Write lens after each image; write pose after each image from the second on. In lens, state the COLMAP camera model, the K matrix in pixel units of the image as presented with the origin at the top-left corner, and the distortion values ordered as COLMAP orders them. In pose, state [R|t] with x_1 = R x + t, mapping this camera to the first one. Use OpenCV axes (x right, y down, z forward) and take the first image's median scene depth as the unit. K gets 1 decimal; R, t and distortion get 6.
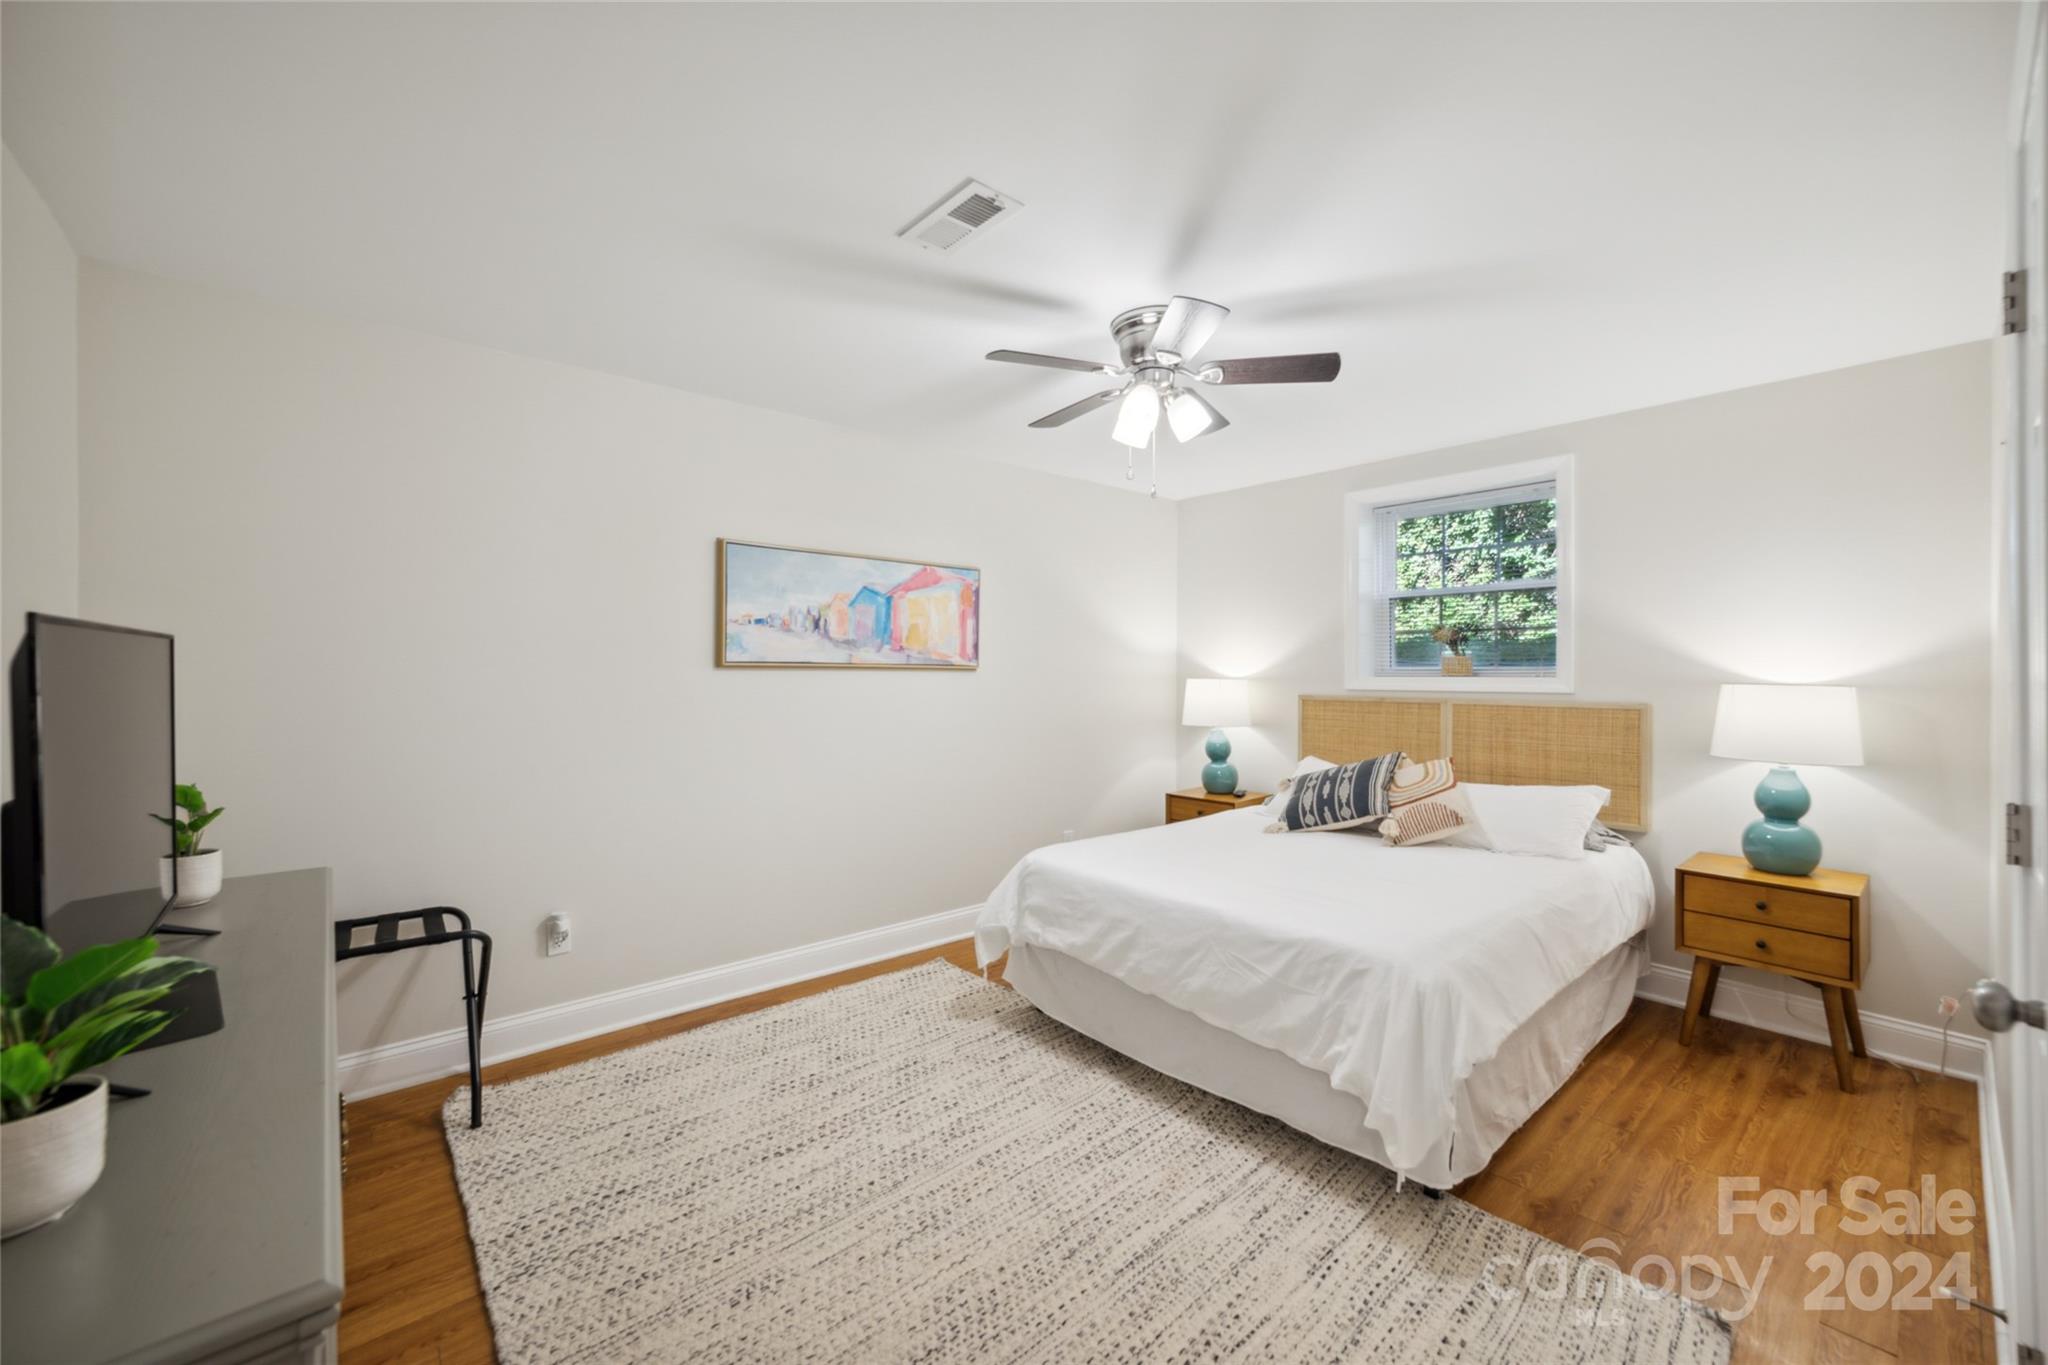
lens RADIAL K [[808.7, 0, 1030.1], [0, 808.7, 674.6], [0, 0, 1]] dist [-0.012478, 0.006002]
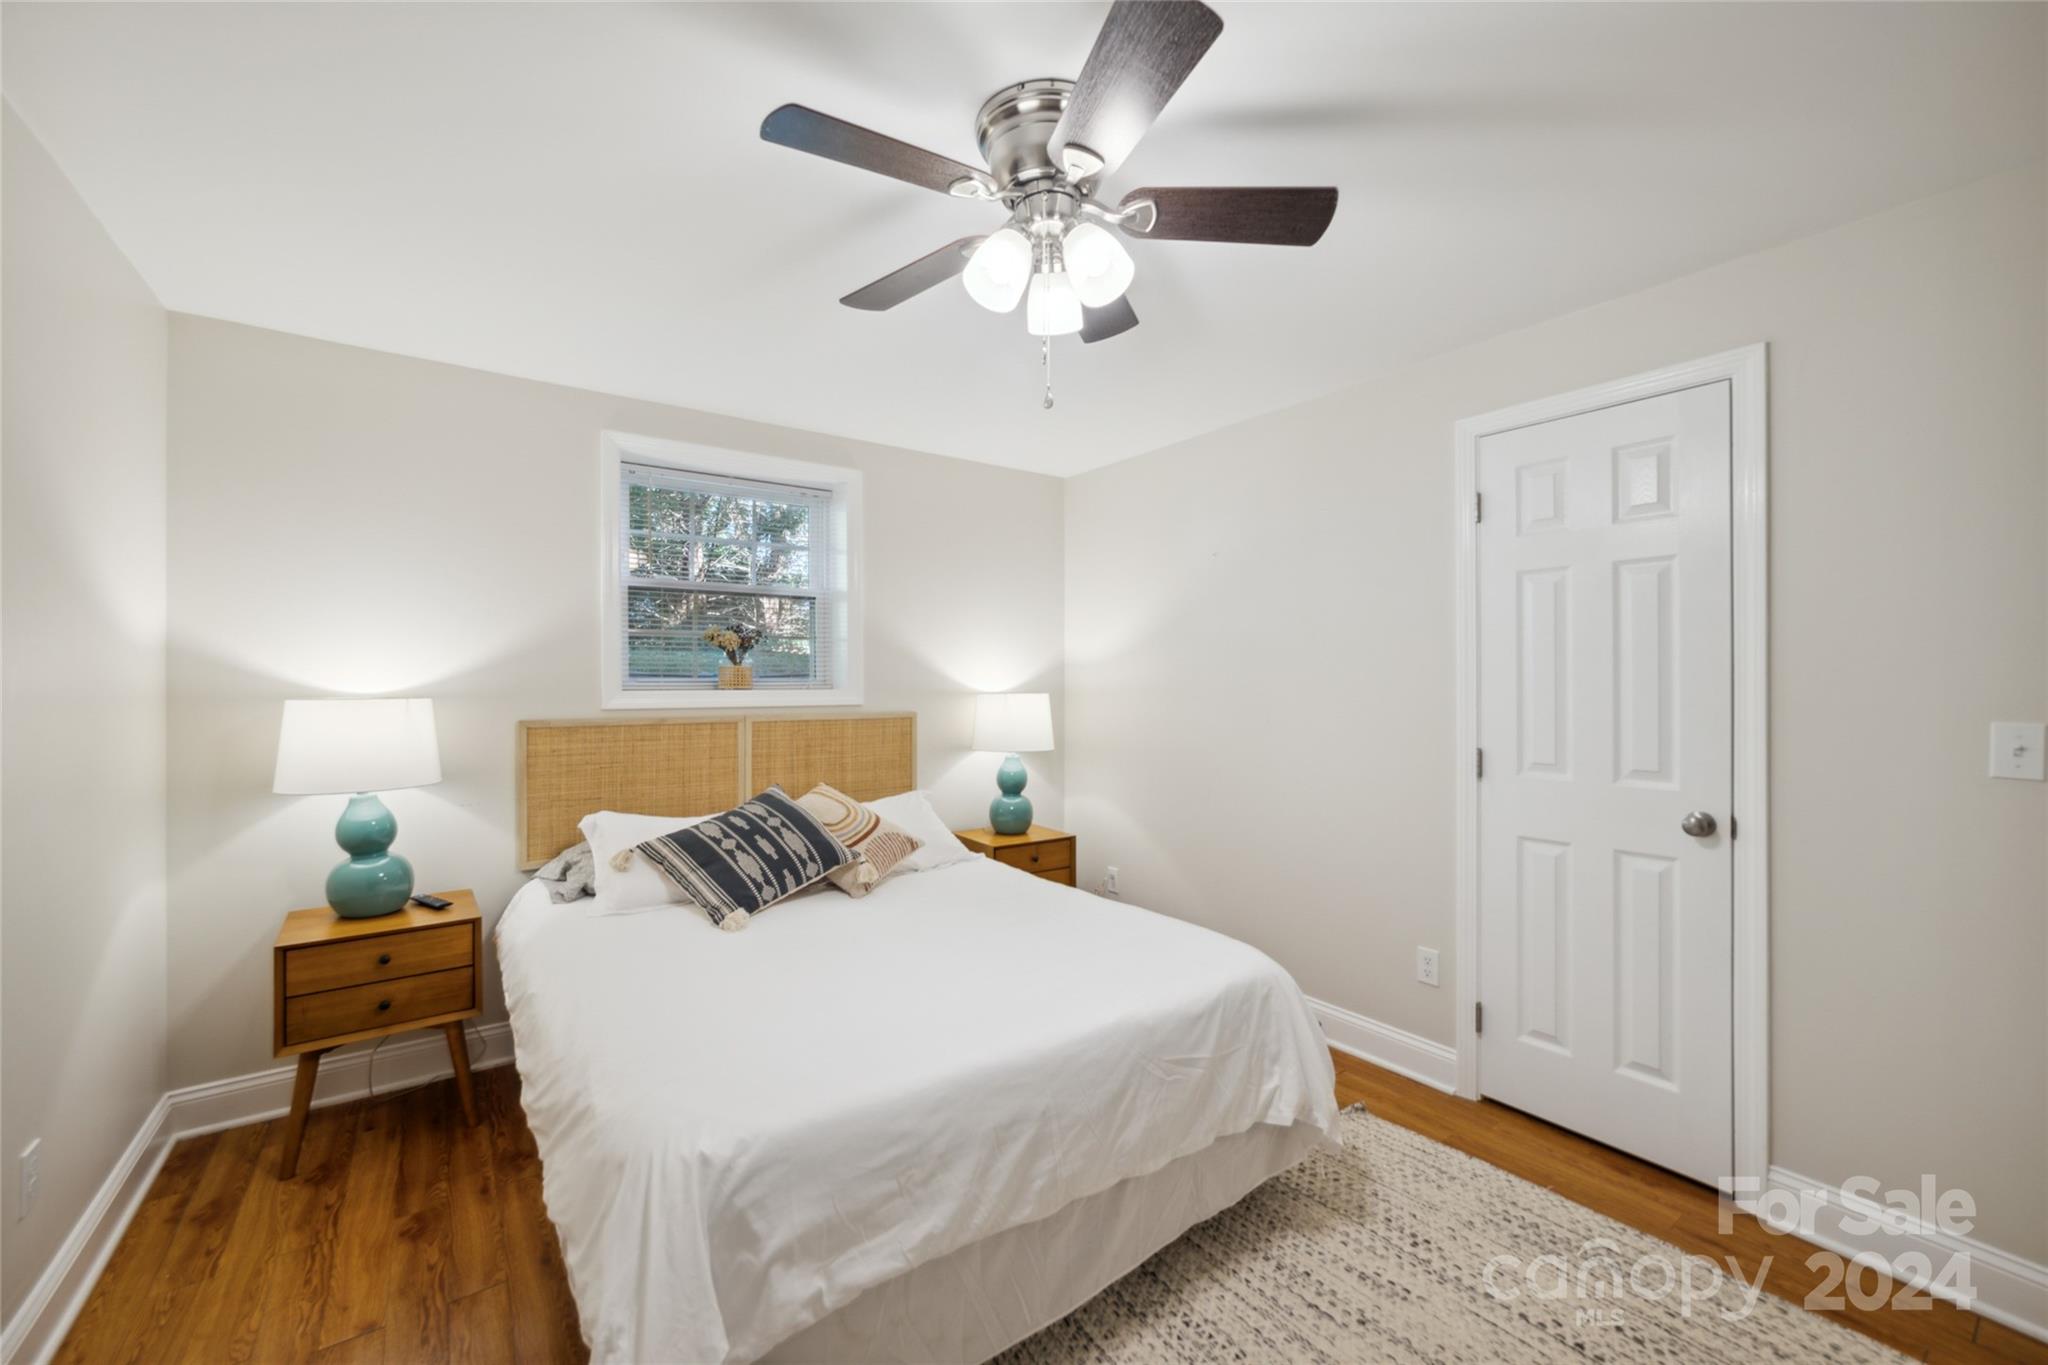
lens RADIAL K [[808.7, 0, 1023.8], [0, 808.7, 689.6], [0, 0, 1]] dist [-0.012478, 0.006002]
pose [[0.079497, -0.006580, 0.996813, -0.419854], [0.000683, 0.999978, 0.006547, -0.004610], [-0.996835, 0.000161, 0.079500, 0.880536]]
